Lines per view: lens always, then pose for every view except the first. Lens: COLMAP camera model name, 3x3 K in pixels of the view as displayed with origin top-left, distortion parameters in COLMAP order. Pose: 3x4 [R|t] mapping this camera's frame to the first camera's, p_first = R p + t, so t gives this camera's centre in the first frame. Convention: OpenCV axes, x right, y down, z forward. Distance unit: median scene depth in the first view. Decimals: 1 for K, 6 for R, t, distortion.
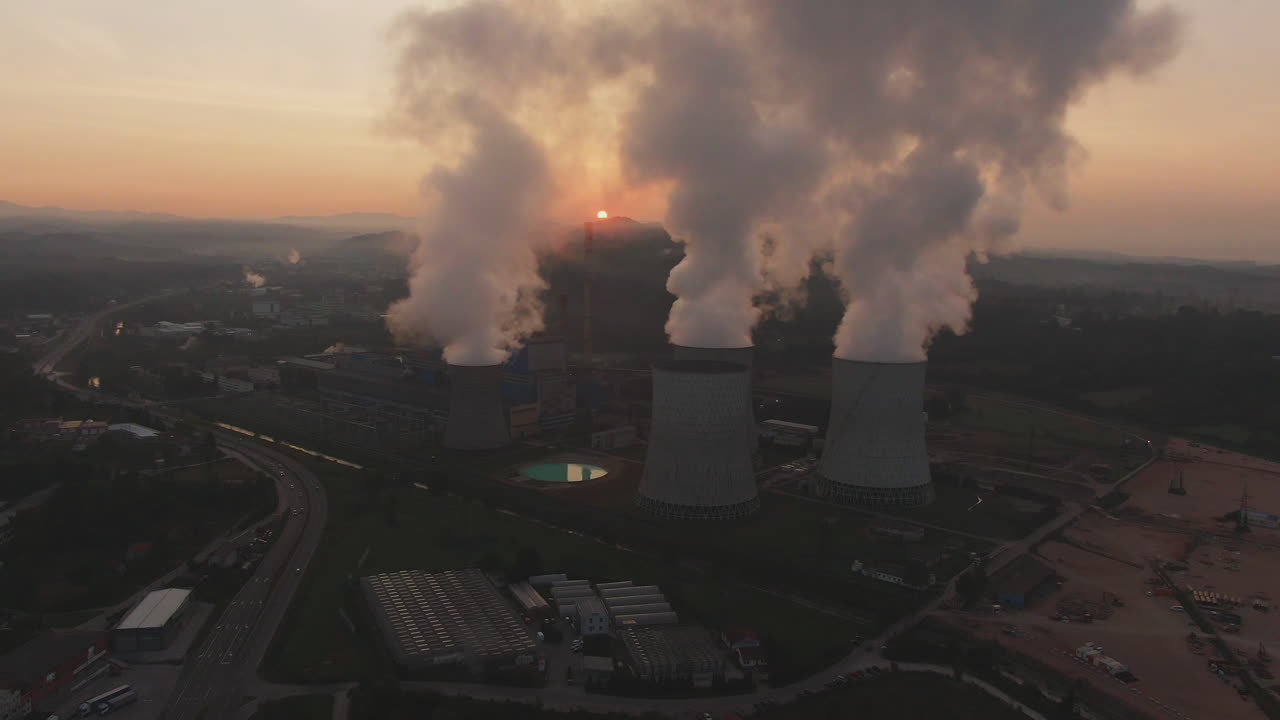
lens RADIAL K [[932.4, 0, 640.0], [0, 932.4, 360.0], [0, 0, 1]] dist [-0.033582, 0.009295]
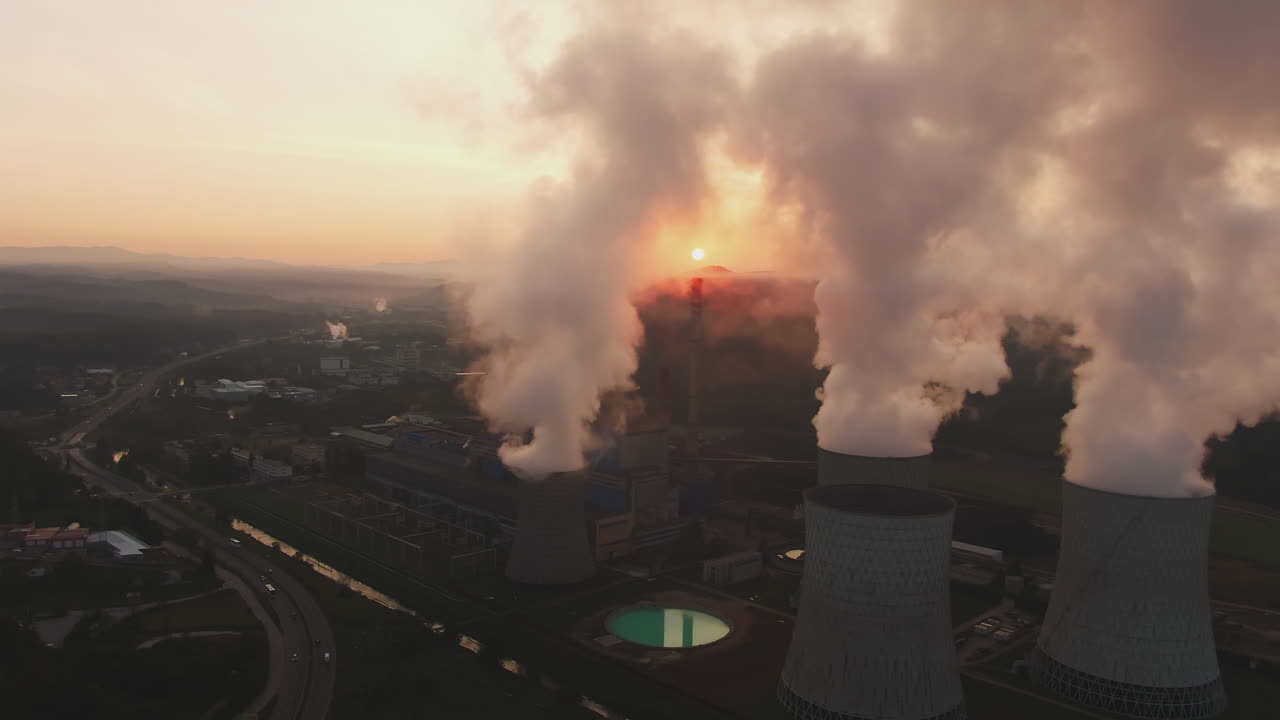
lens RADIAL K [[932.4, 0, 640.0], [0, 932.4, 360.0], [0, 0, 1]] dist [-0.033582, 0.009295]
pose [[0.995807, 0.010295, -0.090901, -0.031928], [-0.014828, 0.998672, -0.049336, -0.039822], [0.090273, 0.050477, 0.994637, 0.215409]]
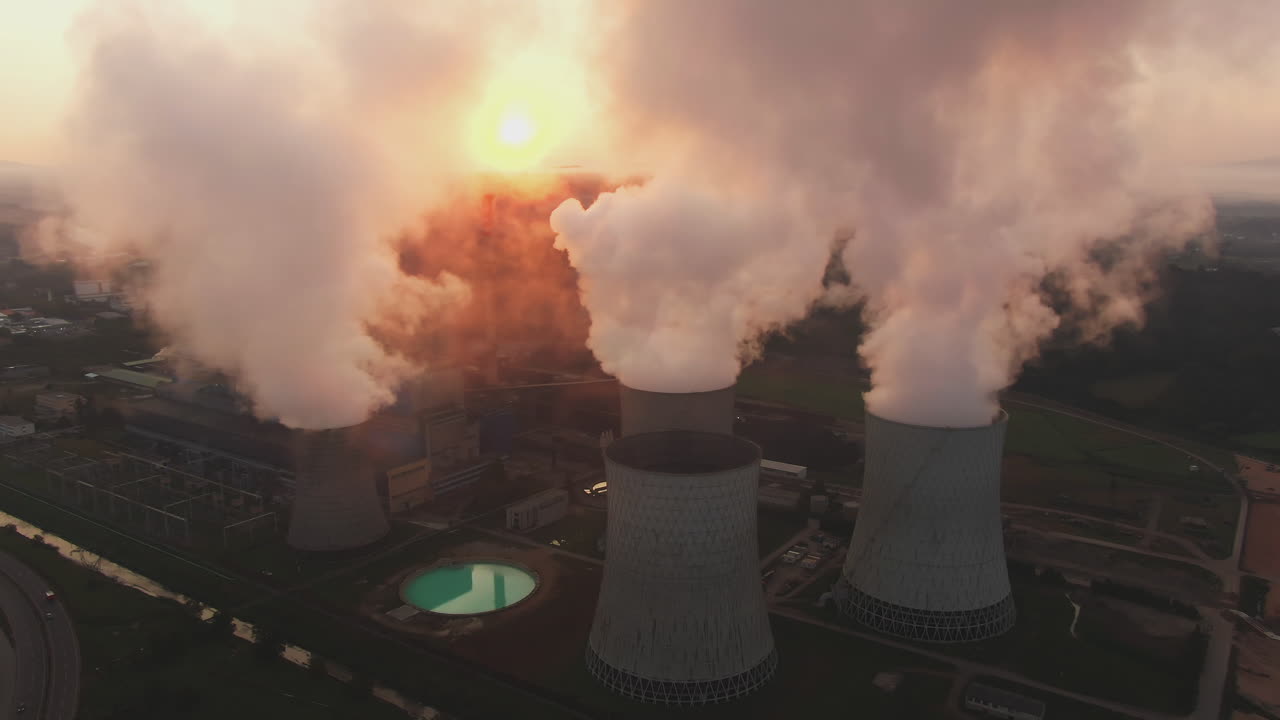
lens RADIAL K [[932.4, 0, 640.0], [0, 932.4, 360.0], [0, 0, 1]] dist [-0.033582, 0.009295]
pose [[0.993388, -0.039412, 0.107829, -0.020015], [0.032159, 0.997154, 0.068196, -0.068067], [-0.110210, -0.064277, 0.991828, 0.262554]]
